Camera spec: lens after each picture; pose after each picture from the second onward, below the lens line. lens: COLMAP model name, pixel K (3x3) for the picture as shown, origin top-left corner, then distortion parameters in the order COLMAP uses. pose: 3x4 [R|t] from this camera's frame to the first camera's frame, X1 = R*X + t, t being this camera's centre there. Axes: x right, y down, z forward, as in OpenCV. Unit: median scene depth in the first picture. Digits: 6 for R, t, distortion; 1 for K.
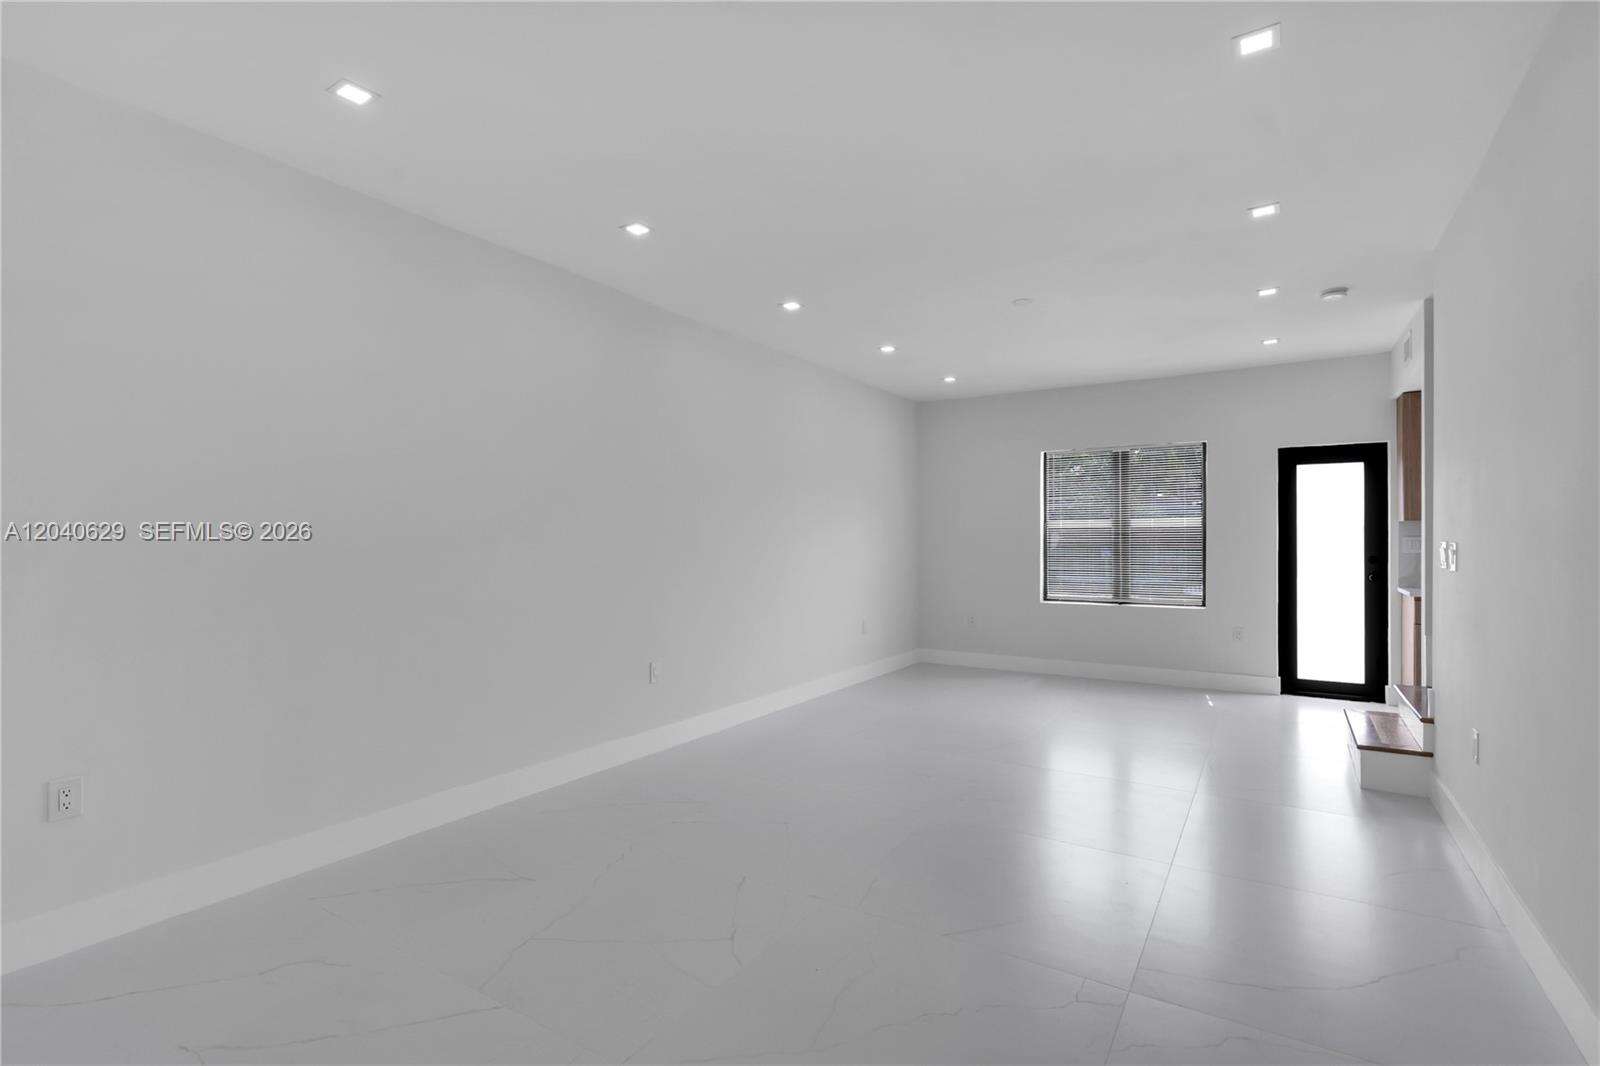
lens RADIAL K [[752.1, 0, 794.7], [0, 752.1, 541.3], [0, 0, 1]] dist [0.001158, -0.000340]
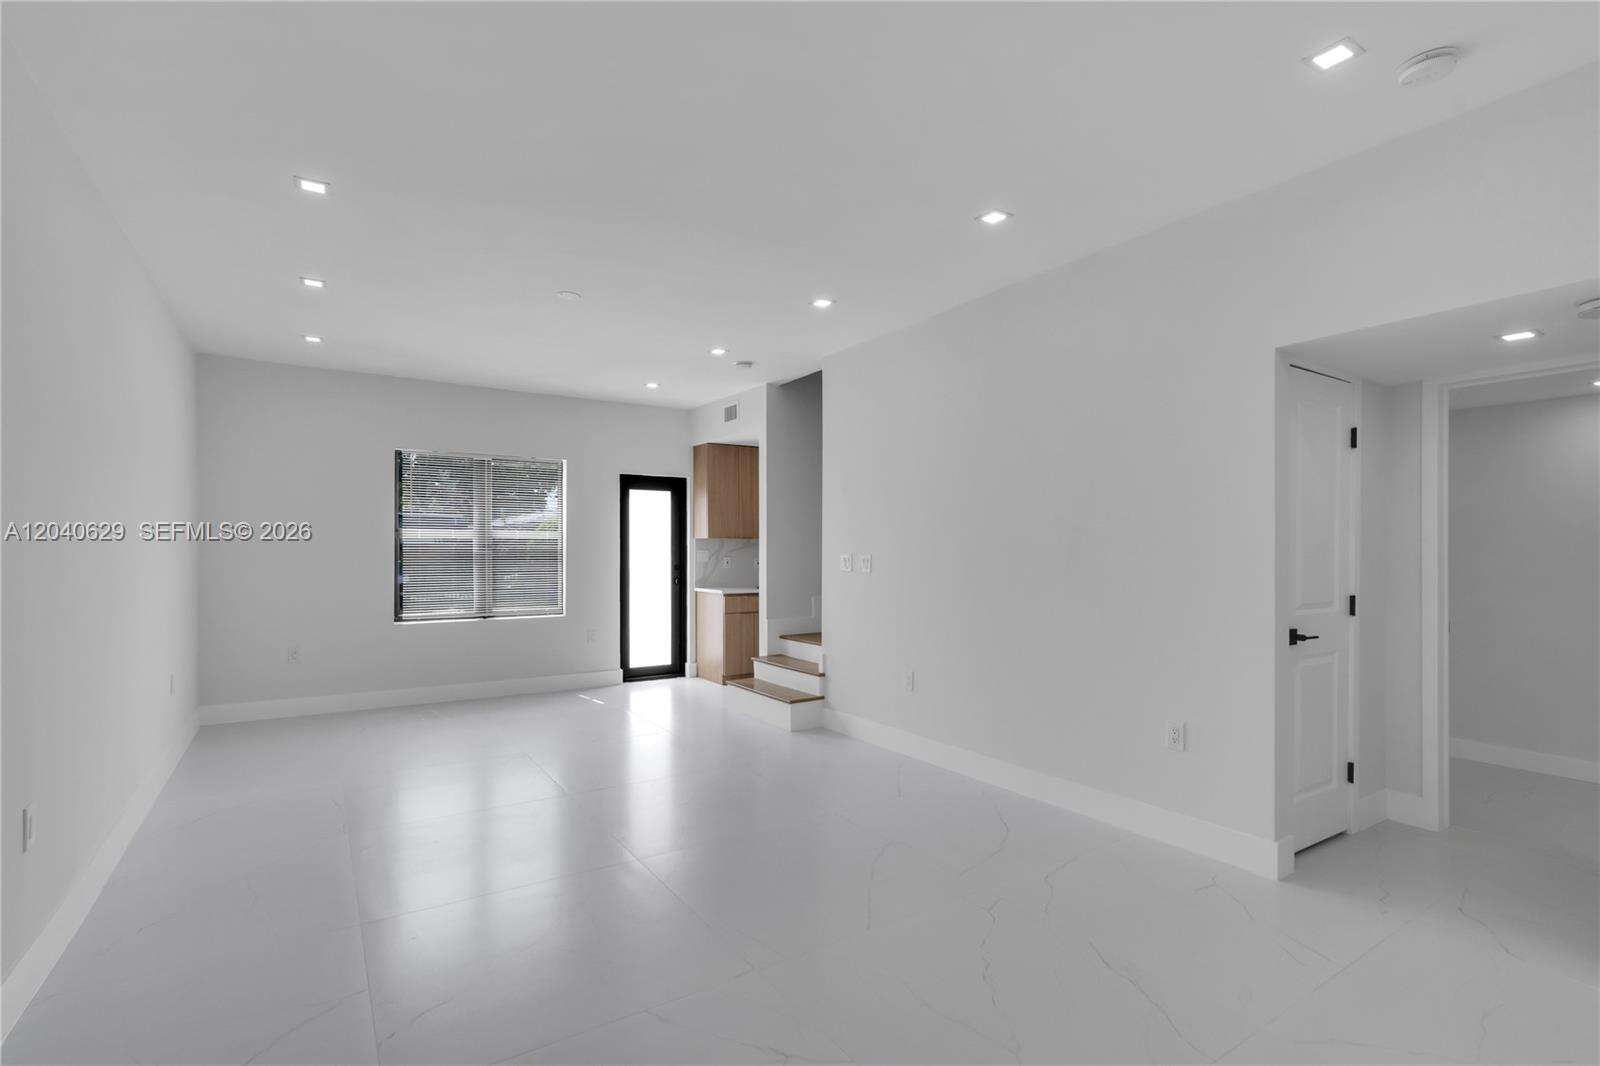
lens RADIAL K [[755.7, 0, 795.5], [0, 755.7, 548.1], [0, 0, 1]] dist [0.000539, -0.000005]
pose [[0.408109, 0.005834, 0.912914, -0.321425], [-0.000036, 0.999980, -0.006374, -0.000089], [-0.912933, 0.002568, 0.408101, 0.270686]]
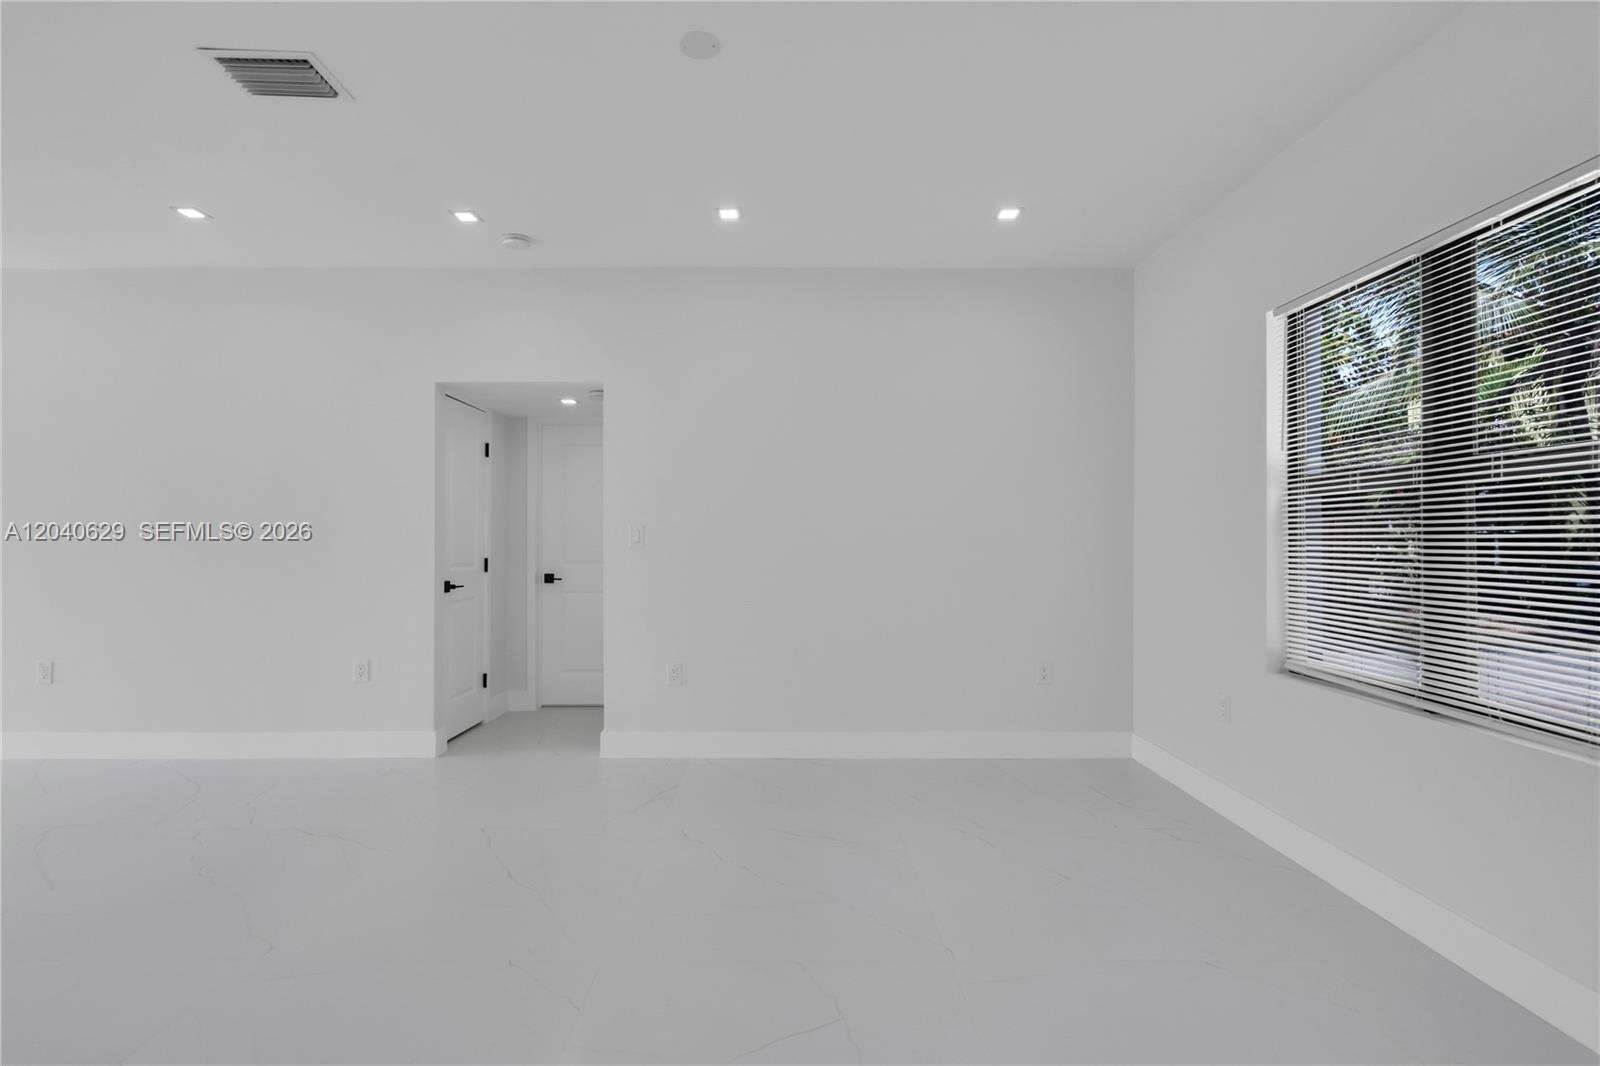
lens RADIAL K [[752.1, 0, 794.7], [0, 752.1, 541.3], [0, 0, 1]] dist [0.001158, -0.000340]
pose [[-0.546899, -0.000069, 0.837199, -0.510534], [0.000371, 1.000000, 0.000324, 0.013569], [-0.837199, 0.000488, -0.546898, 0.288355]]
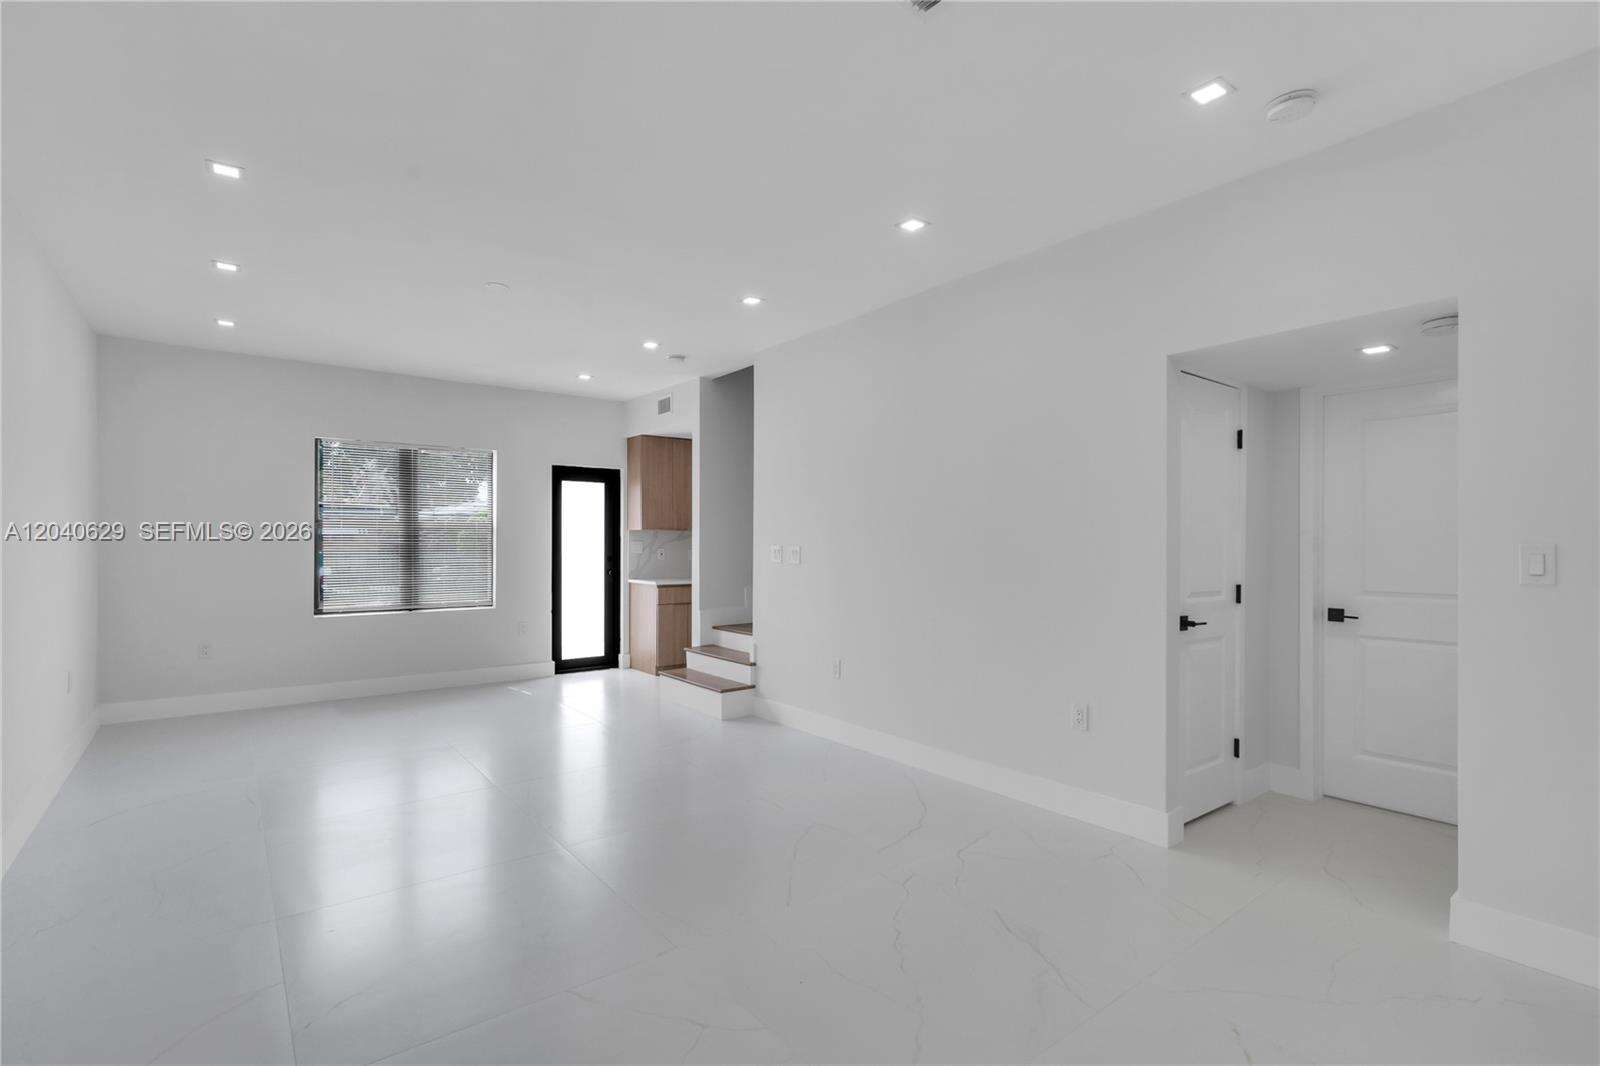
lens RADIAL K [[752.1, 0, 794.7], [0, 752.1, 541.3], [0, 0, 1]] dist [0.001158, -0.000340]
pose [[0.334801, 0.004915, 0.942276, -0.331097], [-0.001786, 0.999988, -0.004582, -0.000130], [-0.942287, -0.000149, 0.334806, 0.255639]]
